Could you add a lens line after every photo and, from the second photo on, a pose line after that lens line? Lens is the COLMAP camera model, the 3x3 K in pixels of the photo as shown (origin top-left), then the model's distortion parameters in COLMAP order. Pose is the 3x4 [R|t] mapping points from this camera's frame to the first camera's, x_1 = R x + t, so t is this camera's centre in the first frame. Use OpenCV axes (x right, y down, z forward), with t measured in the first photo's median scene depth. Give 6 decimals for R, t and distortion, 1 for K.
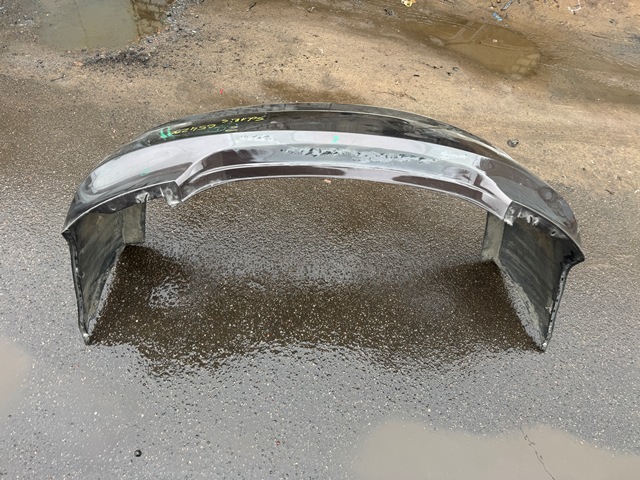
lens RADIAL K [[452.4, 0, 320.0], [0, 452.4, 240.1], [0, 0, 1]] dist [0.013963, -0.021072]
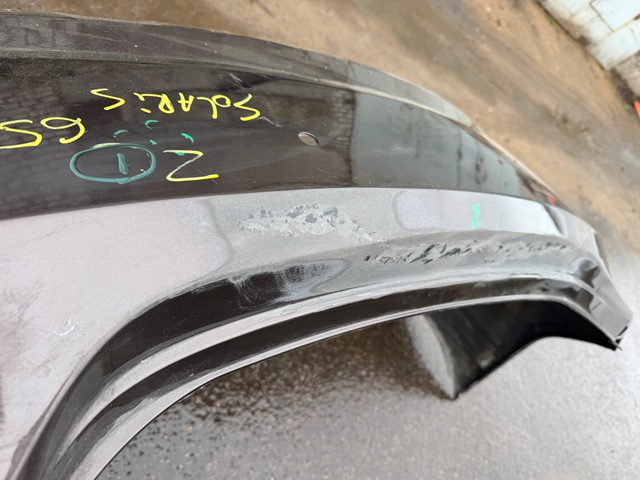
lens RADIAL K [[452.4, 0, 316.1], [0, 452.4, 242.5], [0, 0, 1]] dist [0.013963, -0.021072]
pose [[0.773580, -0.071531, 0.629649, -0.297081], [-0.086534, 0.972377, 0.216781, -0.269330], [-0.627763, -0.222183, 0.746022, 0.800072]]
